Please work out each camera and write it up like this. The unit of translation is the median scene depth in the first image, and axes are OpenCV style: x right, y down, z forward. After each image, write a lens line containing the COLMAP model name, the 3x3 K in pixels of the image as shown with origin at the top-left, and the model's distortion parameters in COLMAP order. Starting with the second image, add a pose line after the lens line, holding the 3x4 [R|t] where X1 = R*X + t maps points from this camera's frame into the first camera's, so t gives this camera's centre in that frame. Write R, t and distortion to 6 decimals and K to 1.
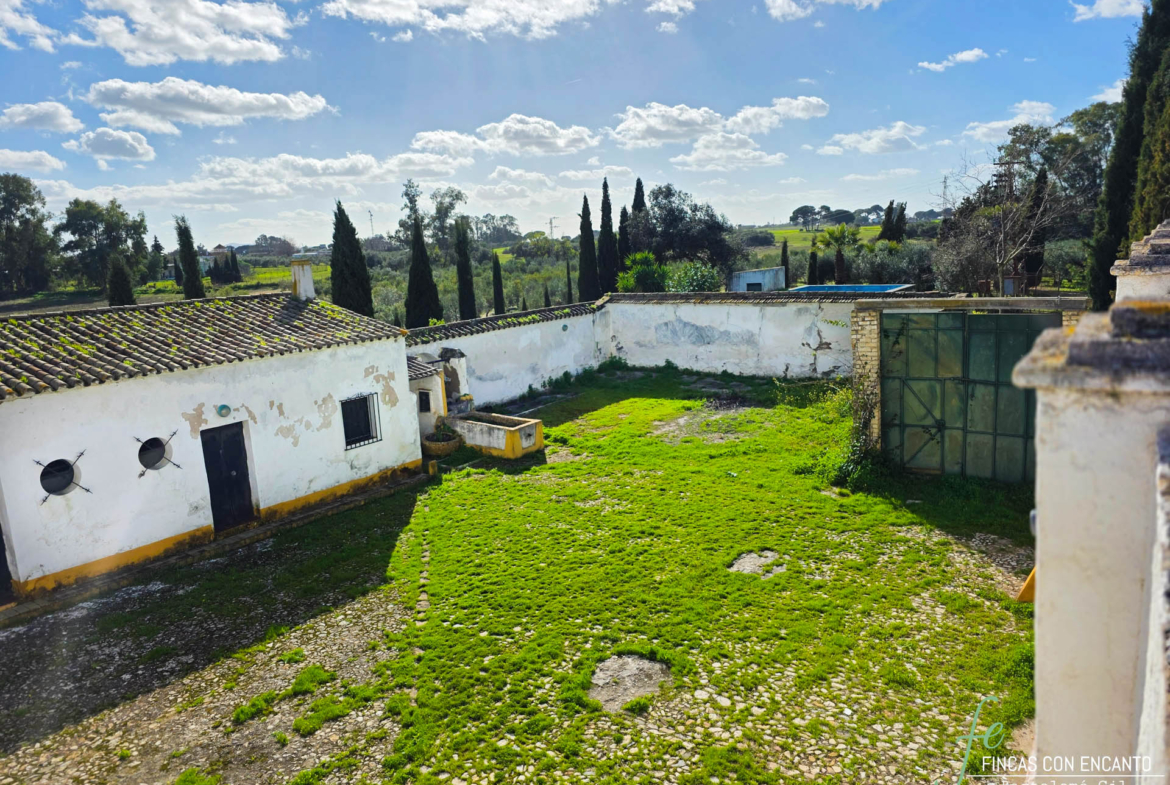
lens RADIAL K [[745.0, 0, 603.2], [0, 745.0, 392.1], [0, 0, 1]] dist [0.002983, 0.000469]
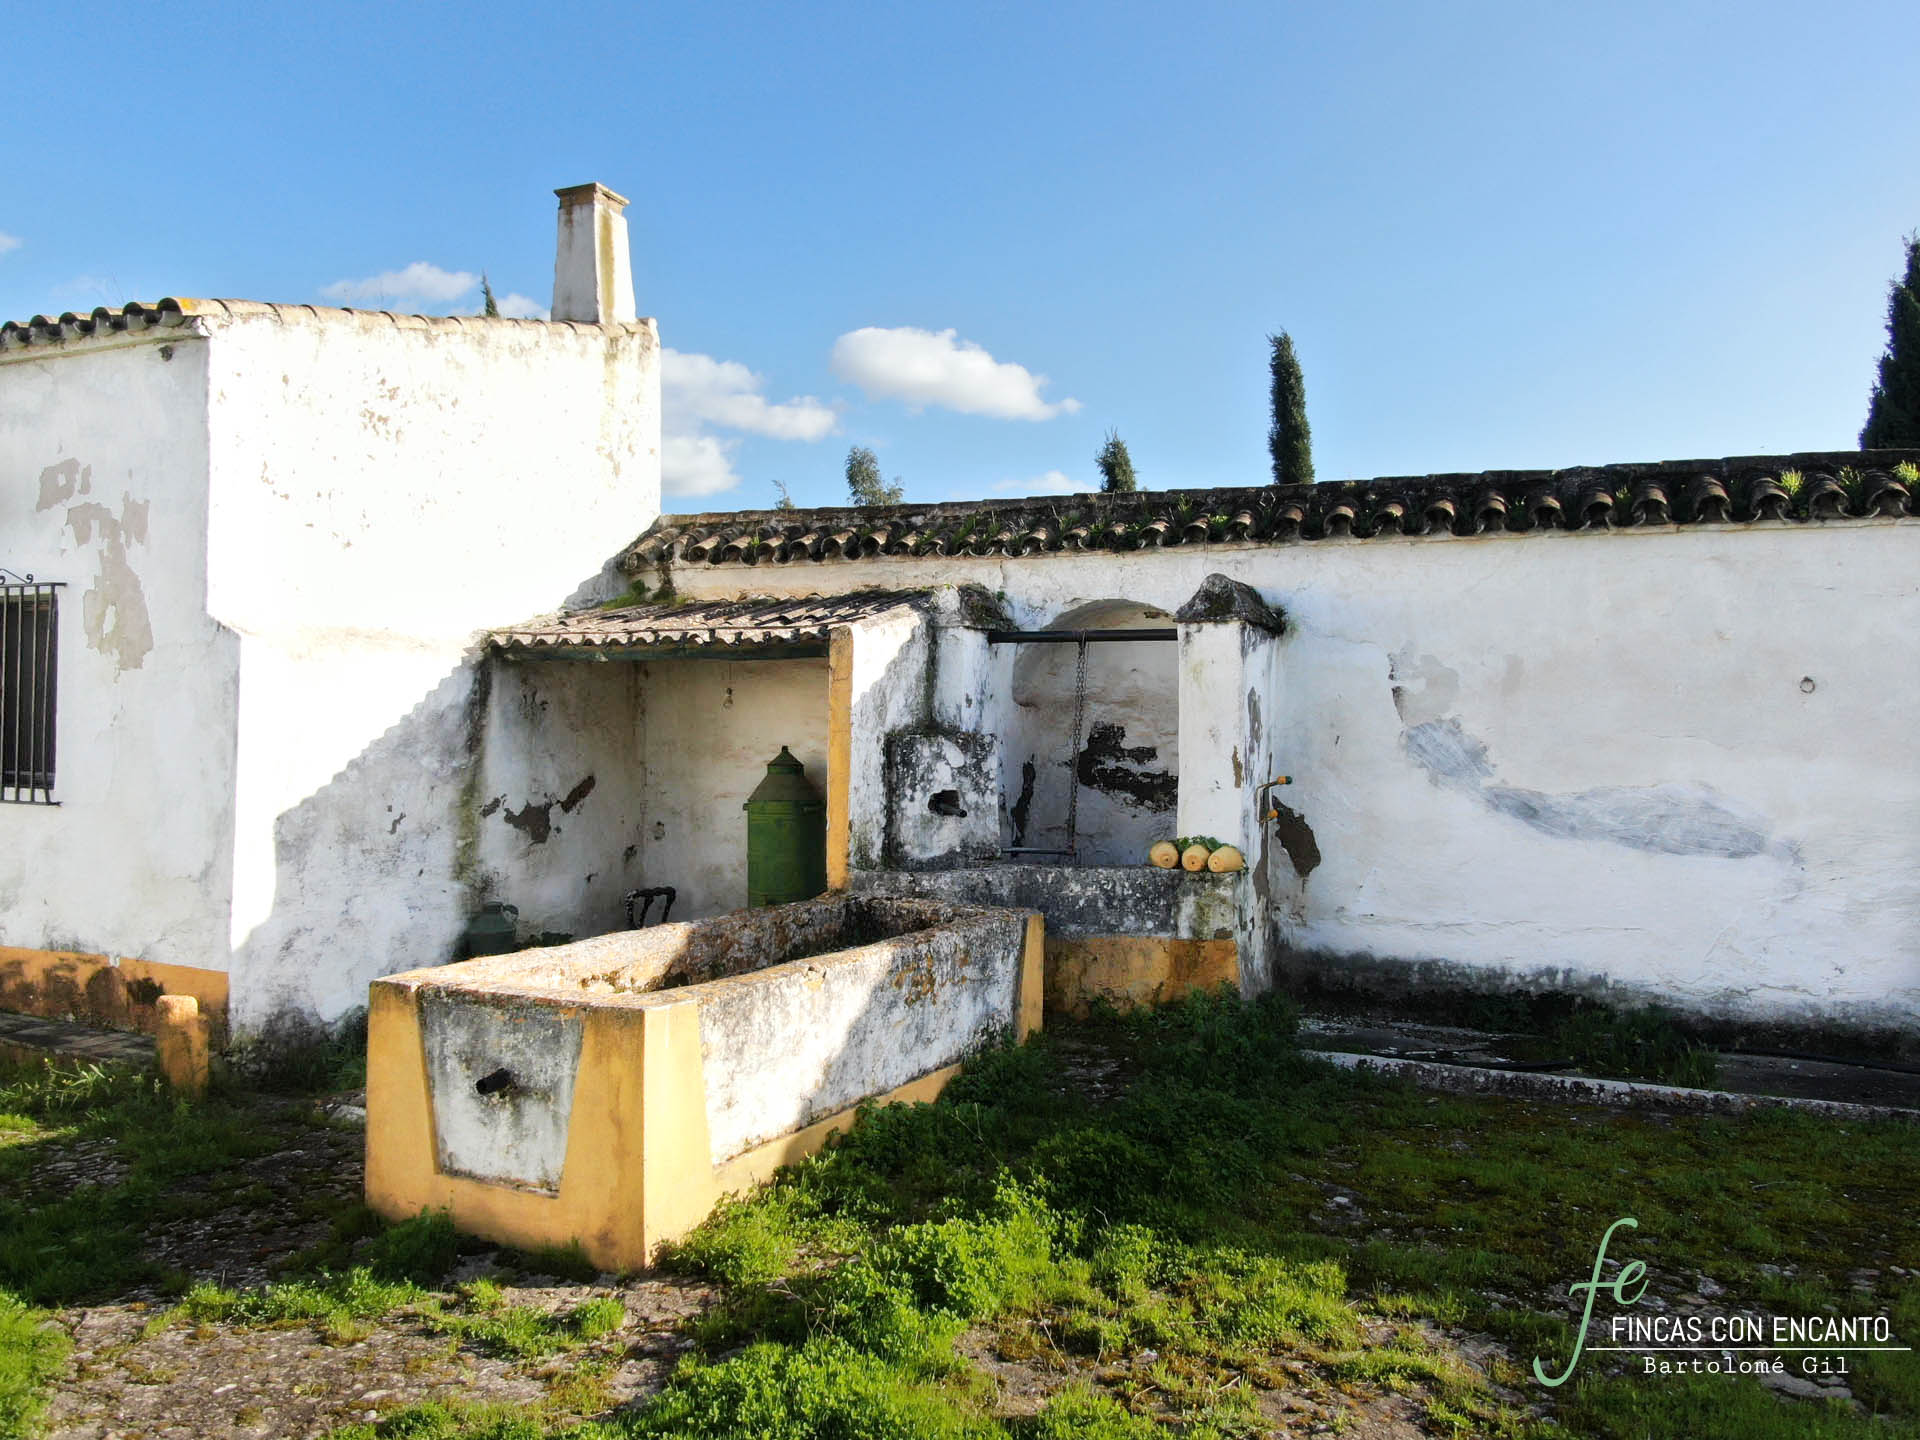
lens RADIAL K [[1385.7, 0, 960.0], [0, 1385.7, 720.0], [0, 0, 1]] dist [-0.007602, -0.006019]
pose [[0.204418, 0.048267, -0.977693, 0.139751], [-0.212469, 0.977160, 0.003818, -0.016487], [0.955547, 0.206949, 0.210004, 1.097267]]
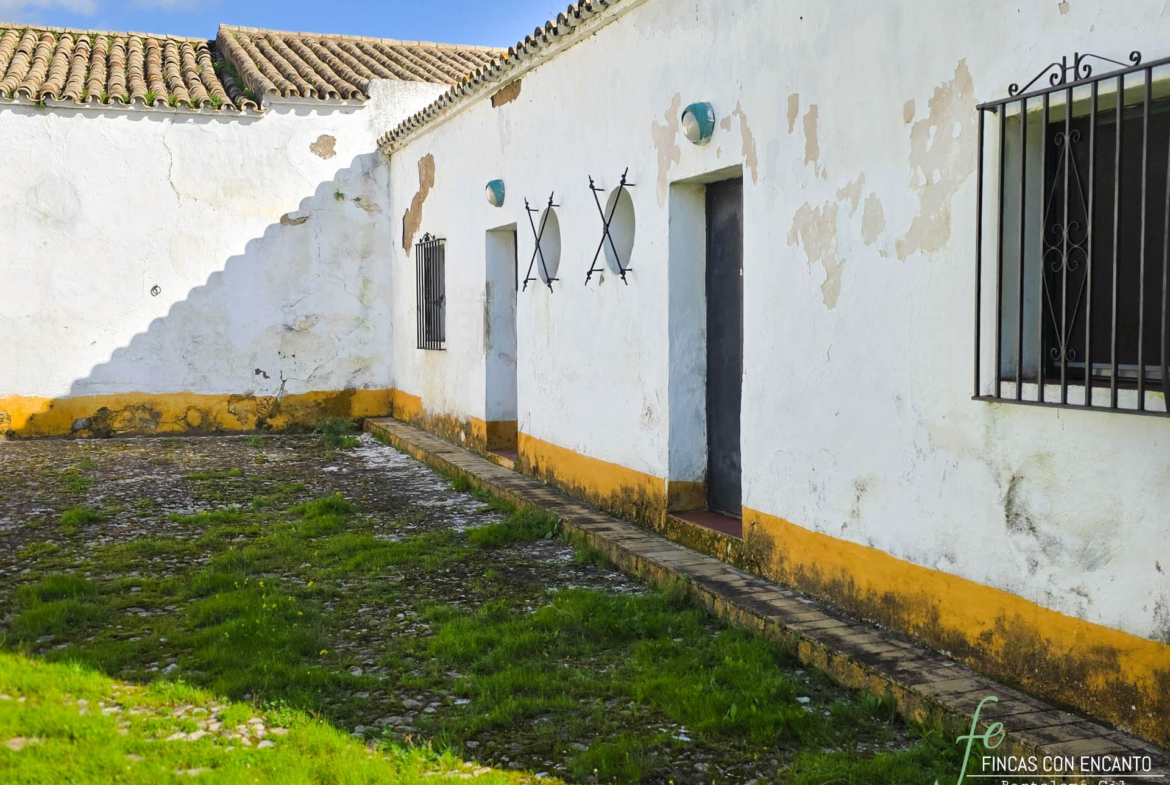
lens RADIAL K [[1252.3, 0, 584.9], [0, 1252.3, 372.6], [0, 0, 1]] dist [0.006653, 0.005028]
pose [[-0.557967, 0.093541, -0.824574, -0.048117], [-0.120632, 0.973931, 0.192112, 0.024451], [0.821048, 0.206663, -0.532137, 0.972218]]
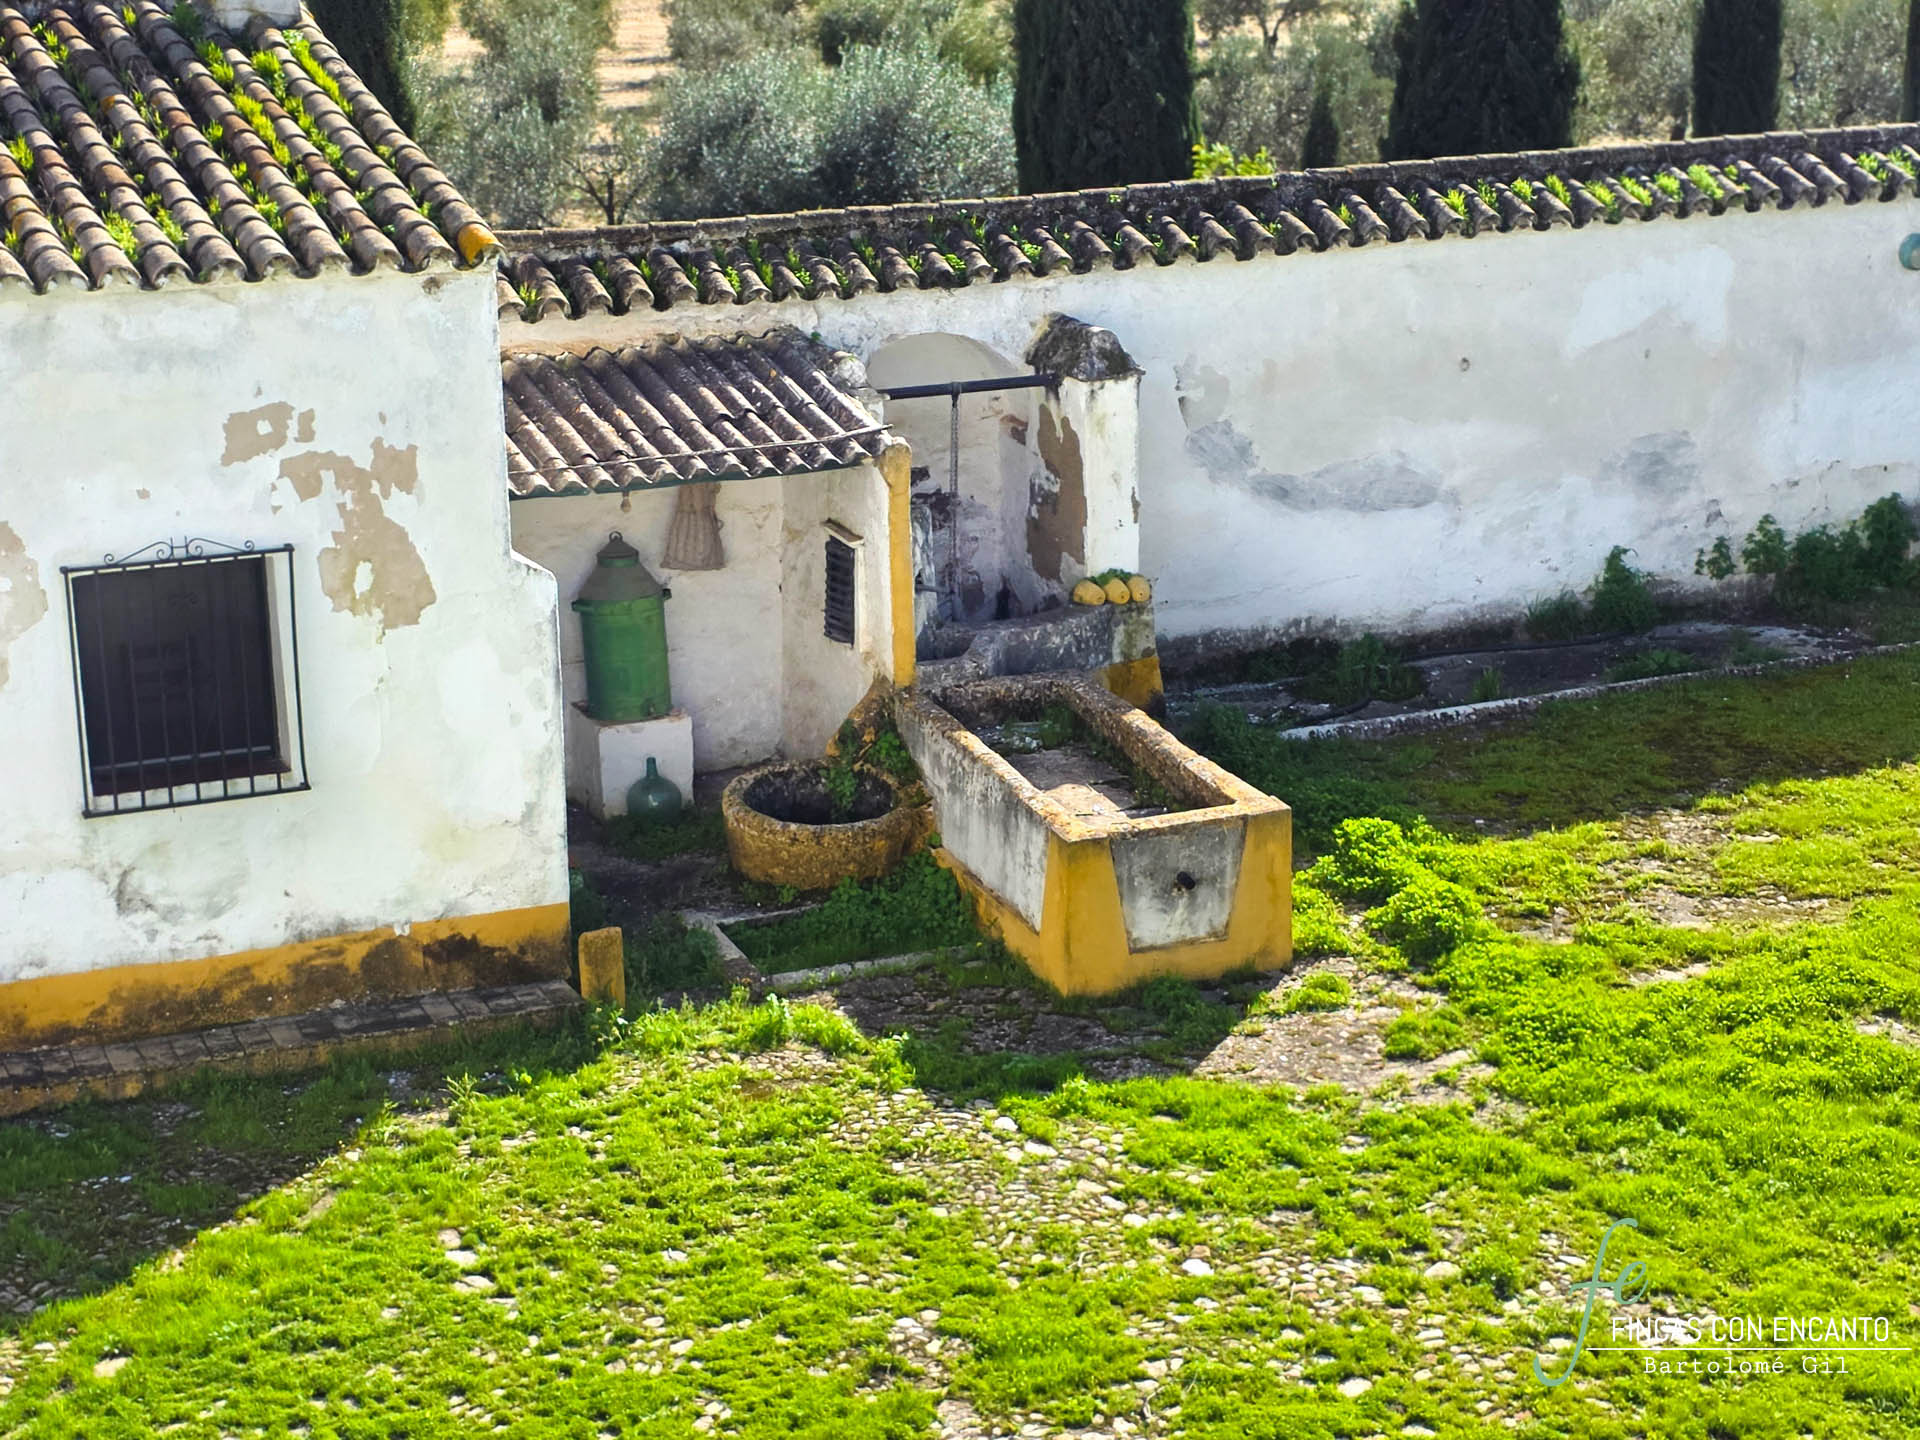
lens RADIAL K [[3186.6, 0, 960.0], [0, 3186.6, 720.0], [0, 0, 1]] dist [0.342152, -2.352668]
pose [[0.841715, 0.175875, -0.510474, 0.258858], [-0.122206, 0.982981, 0.137166, -0.084769], [0.525910, -0.053072, 0.848883, 0.352808]]
